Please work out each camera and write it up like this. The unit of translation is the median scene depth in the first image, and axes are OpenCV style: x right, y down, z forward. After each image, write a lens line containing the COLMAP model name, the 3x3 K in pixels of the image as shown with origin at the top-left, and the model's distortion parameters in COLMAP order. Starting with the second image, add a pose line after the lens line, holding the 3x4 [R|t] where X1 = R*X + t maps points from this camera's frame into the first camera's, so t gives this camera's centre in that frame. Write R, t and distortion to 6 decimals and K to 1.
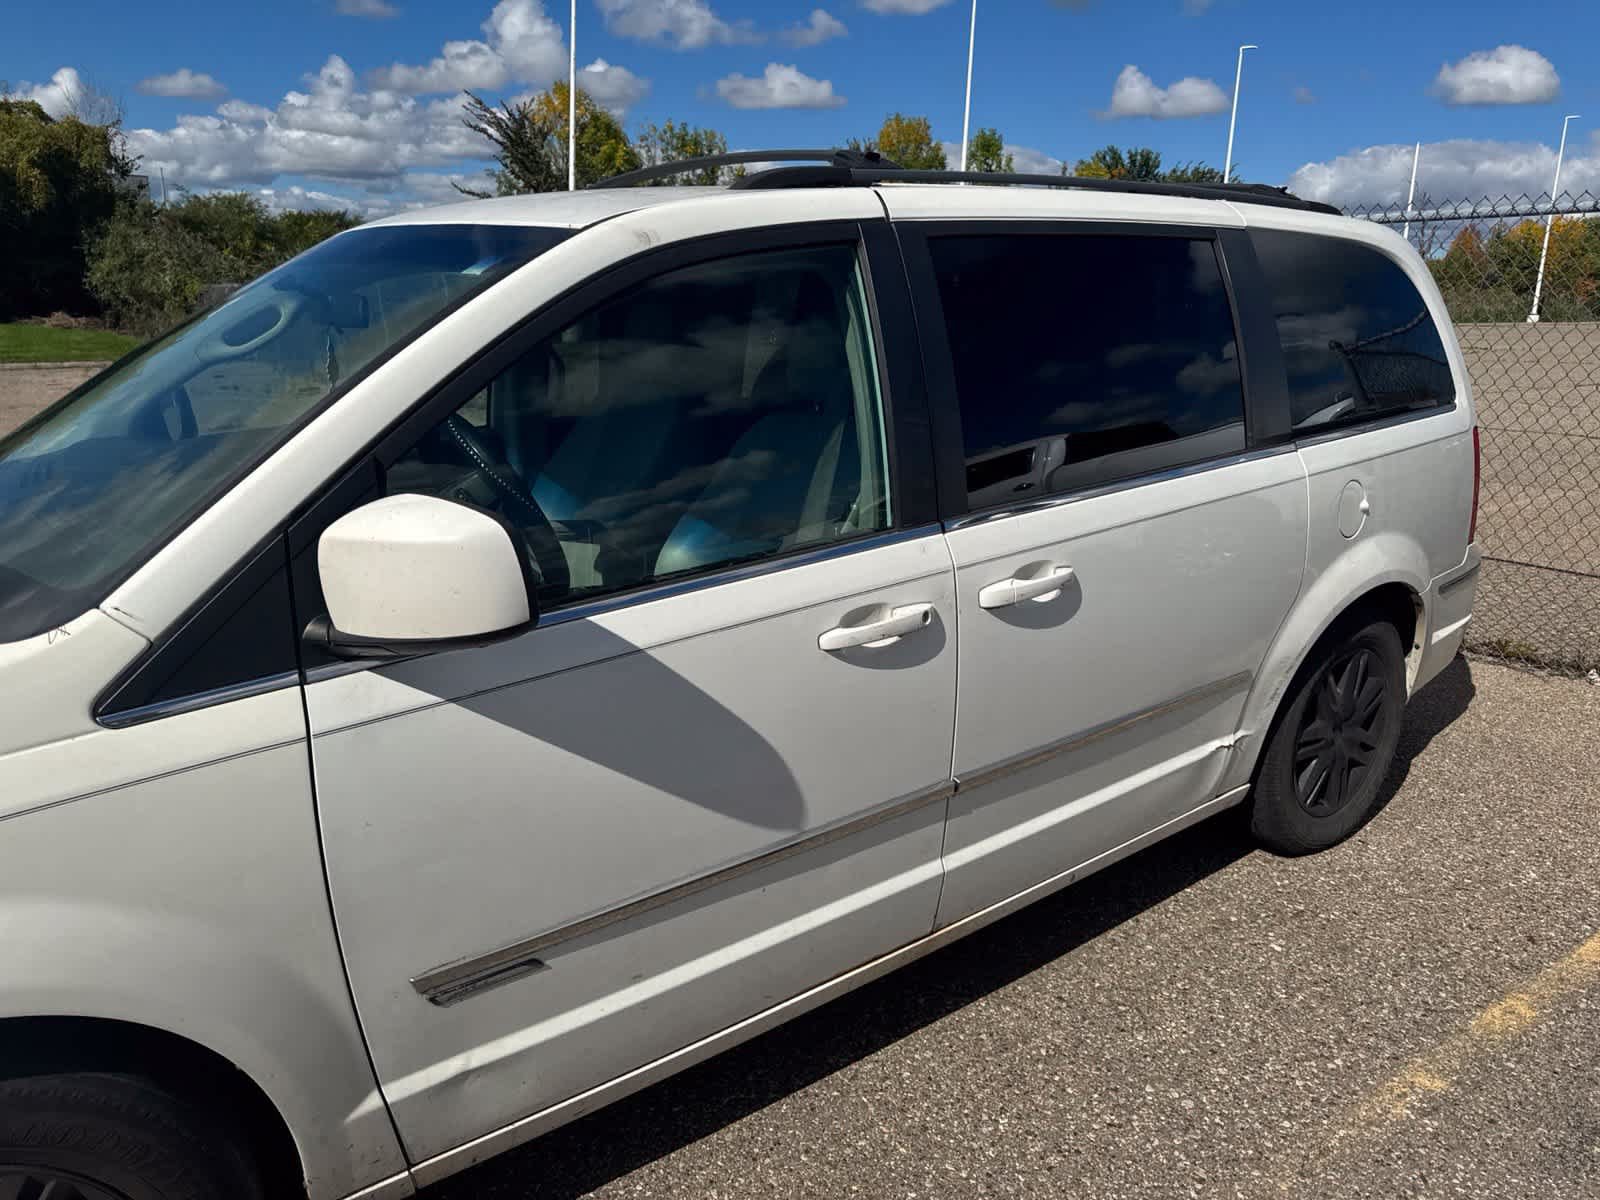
lens RADIAL K [[1143.0, 0, 803.2], [0, 1143.0, 593.2], [0, 0, 1]] dist [0.006318, -0.008065]
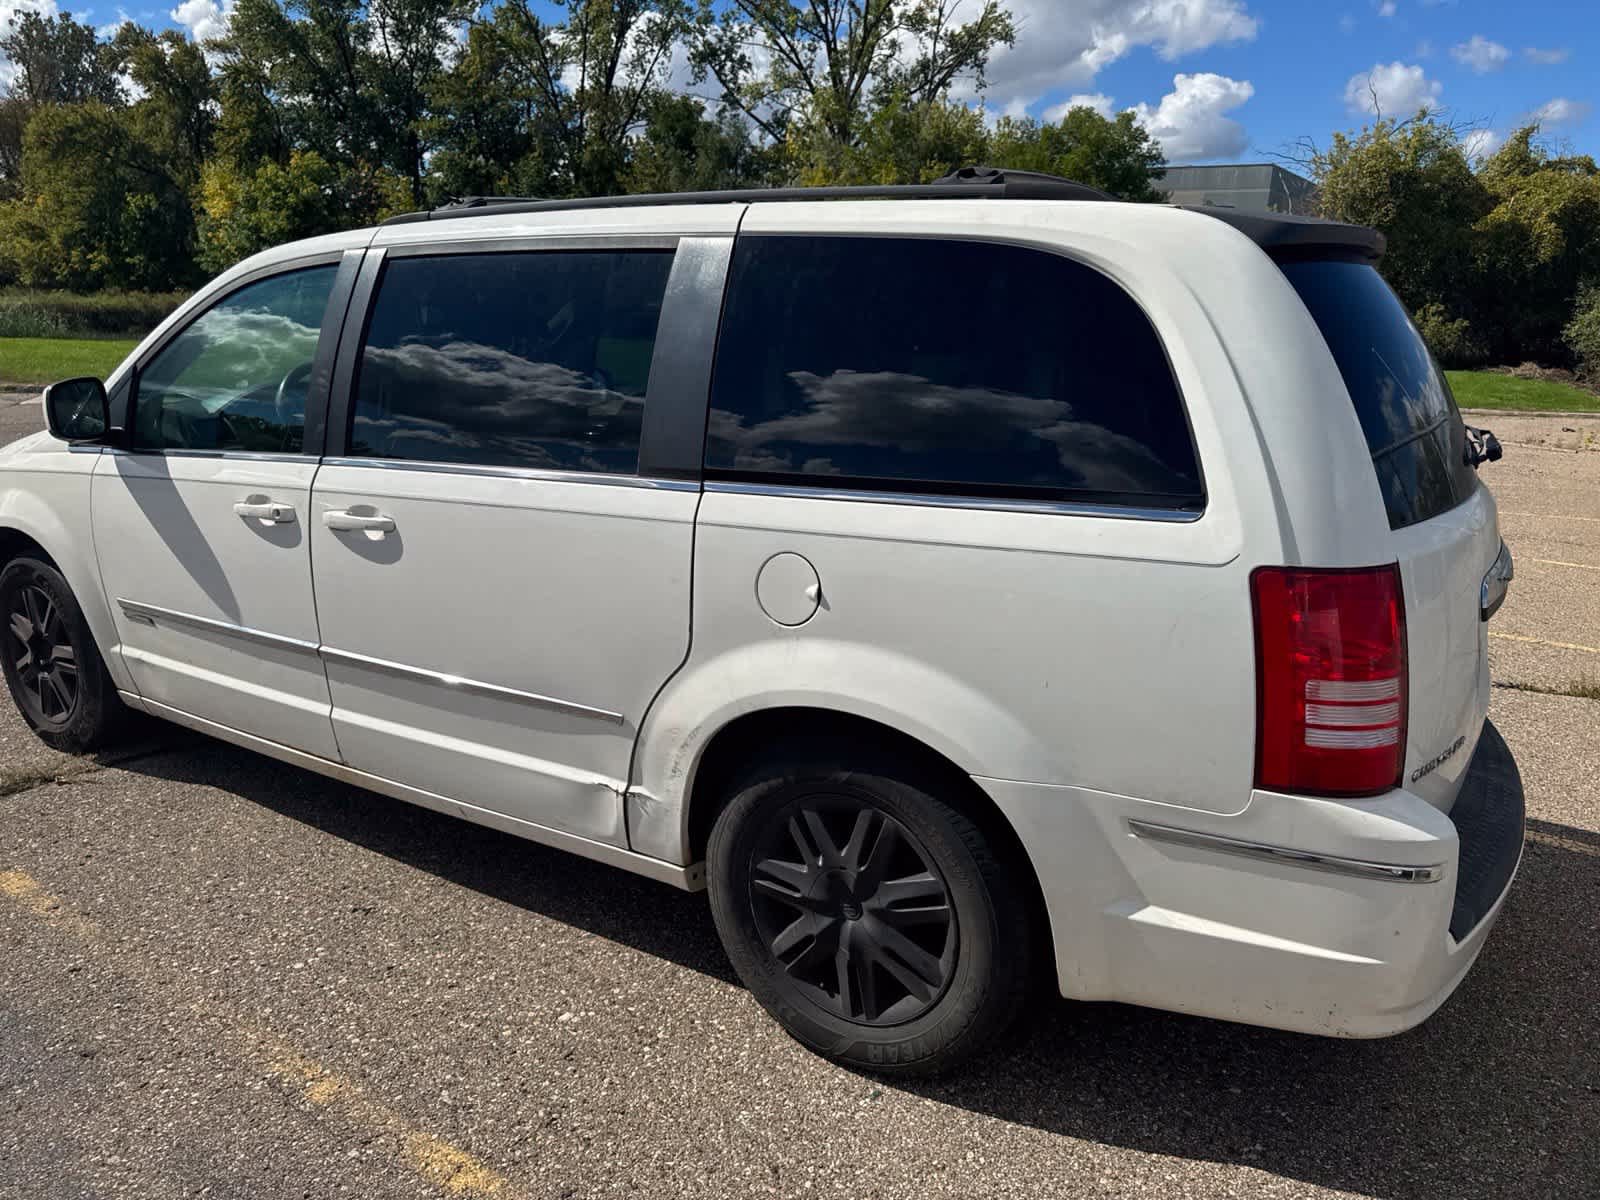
lens RADIAL K [[1145.9, 0, 792.0], [0, 1145.9, 594.0], [0, 0, 1]] dist [0.004420, -0.004750]
pose [[0.351290, 0.222111, -0.909539, 1.270058], [-0.262360, 0.955886, 0.132098, -0.184161], [0.898756, 0.192222, 0.394066, 0.762630]]
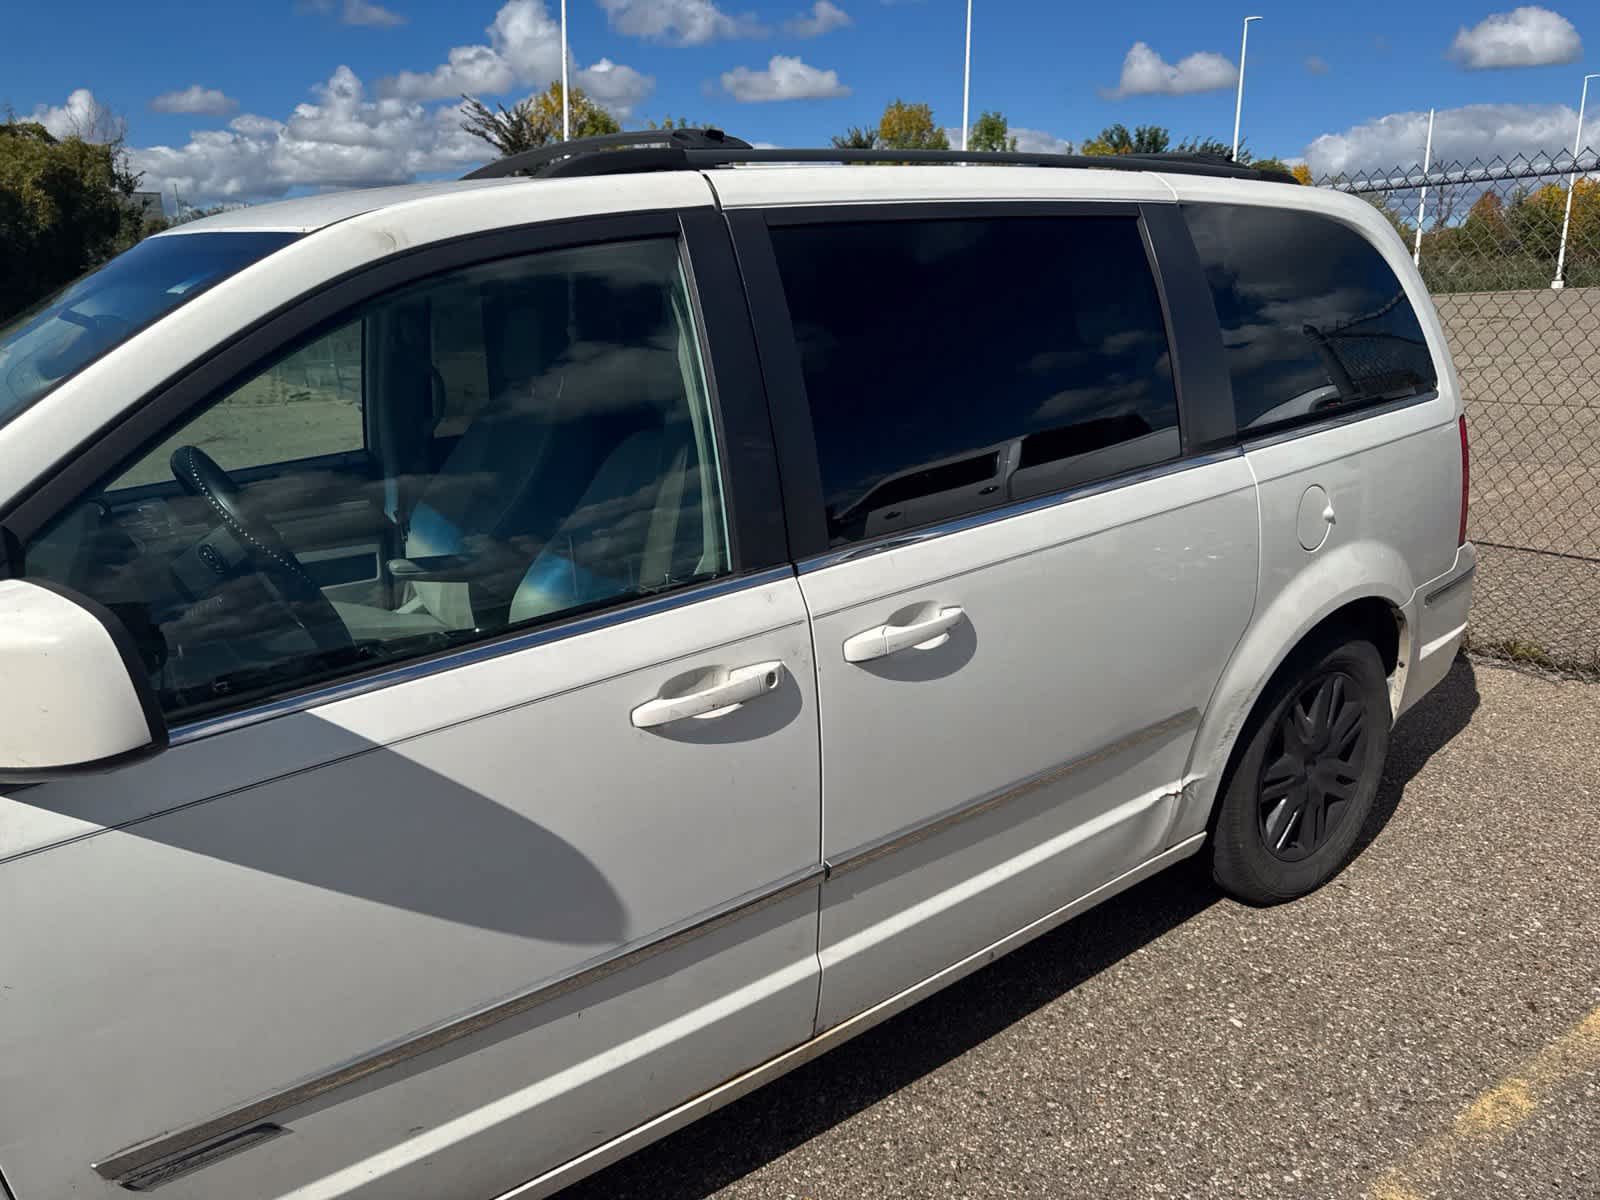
lens RADIAL K [[1145.9, 0, 792.0], [0, 1145.9, 594.0], [0, 0, 1]] dist [0.004420, -0.004750]
pose [[0.999221, -0.028885, -0.026893, 0.109947], [0.029044, 0.999563, 0.005535, -0.034283], [0.026722, -0.006312, 0.999623, 0.118272]]
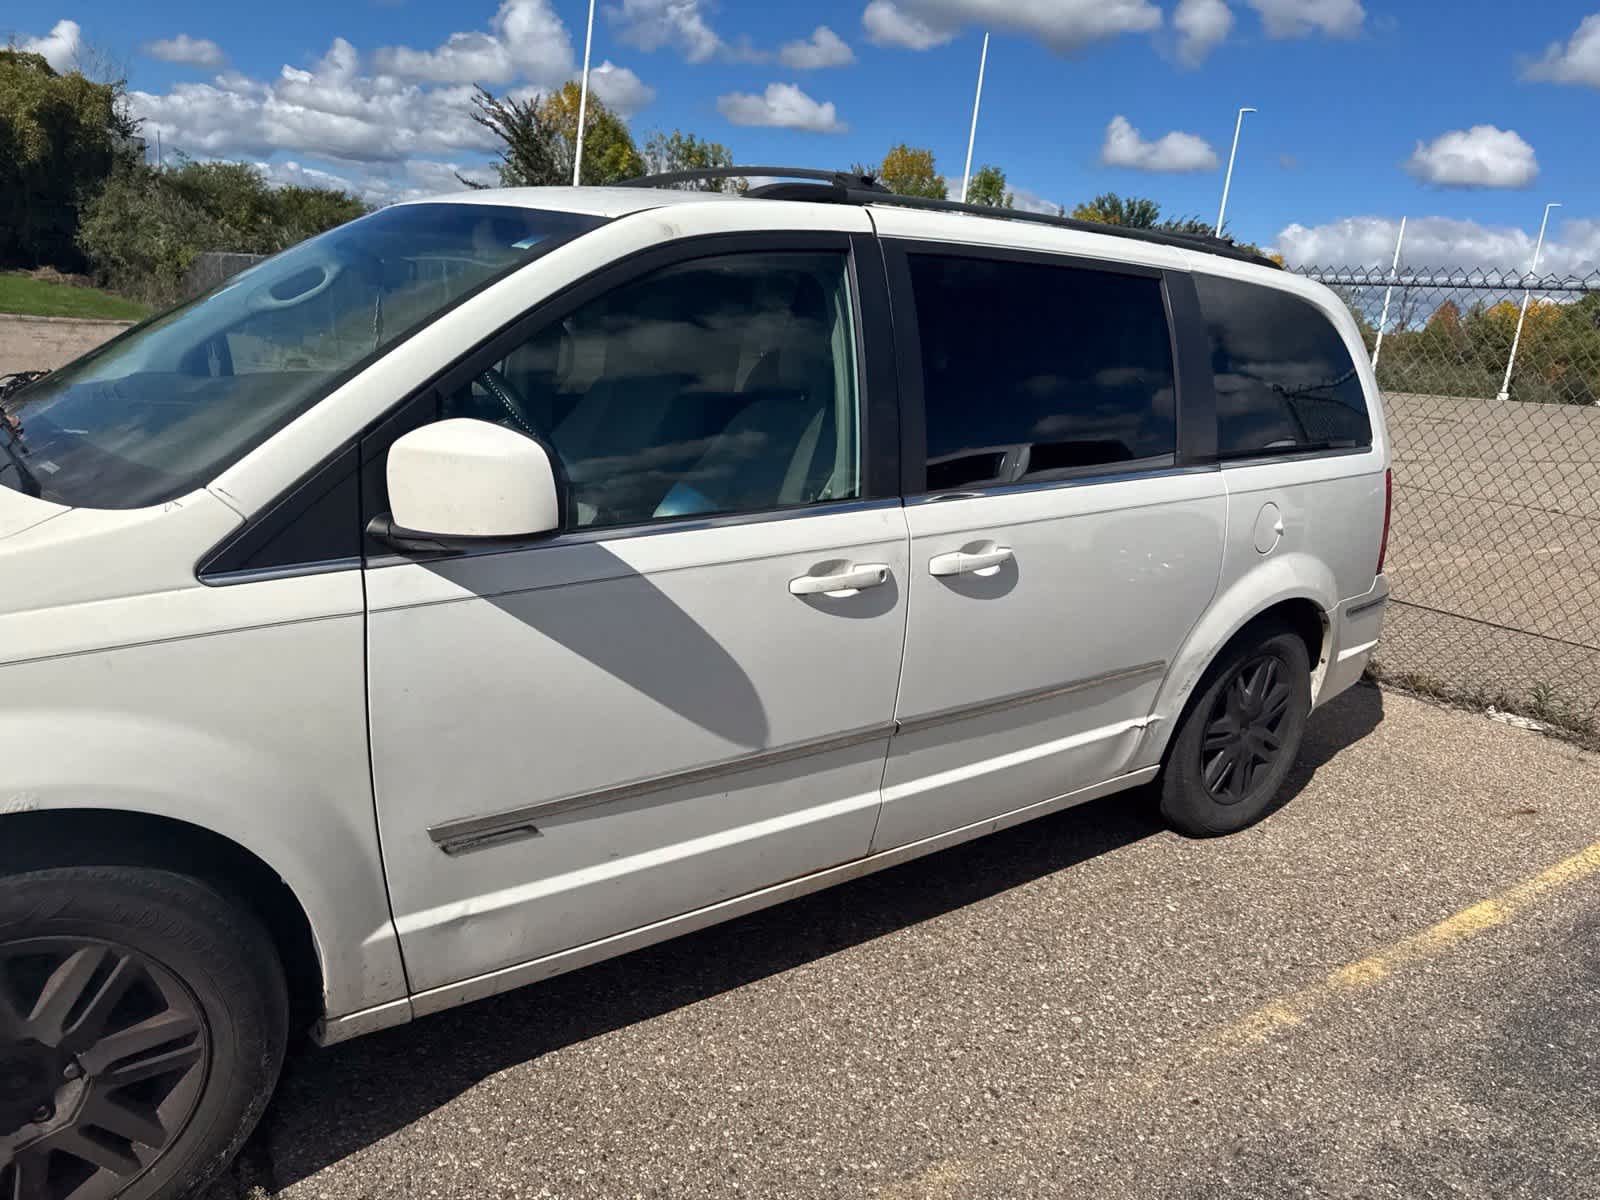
lens RADIAL K [[1136.7, 0, 808.8], [0, 1136.7, 601.9], [0, 0, 1]] dist [0.029711, -0.039439]
pose [[0.996561, 0.077036, 0.030511, -0.000634], [-0.076764, 0.996999, -0.010004, 0.048779], [-0.031190, 0.007628, 0.999484, -0.120883]]
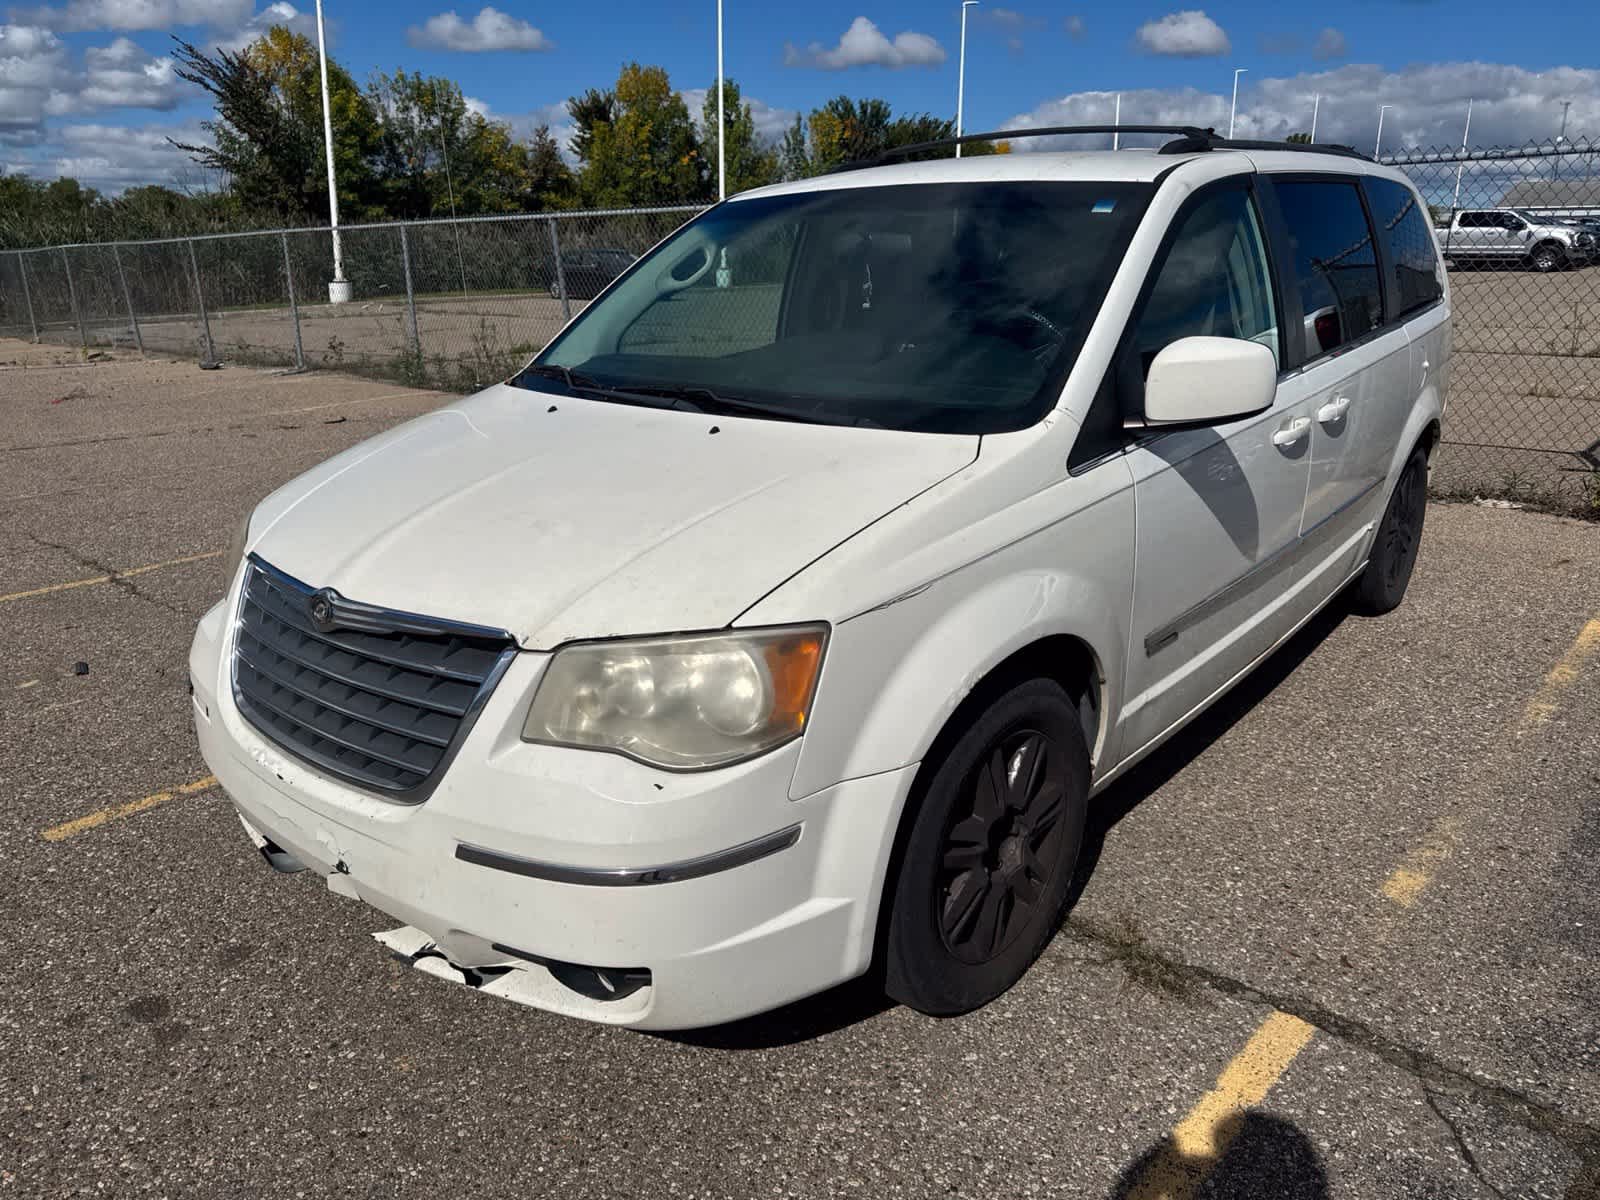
lens RADIAL K [[1138.4, 0, 786.0], [0, 1138.4, 600.9], [0, 0, 1]] dist [0.005440, -0.005969]
pose [[0.975763, -0.088581, 0.200100, -0.696251], [0.079413, 0.995410, 0.053405, 0.089584], [-0.203912, -0.036220, 0.978319, -0.305763]]
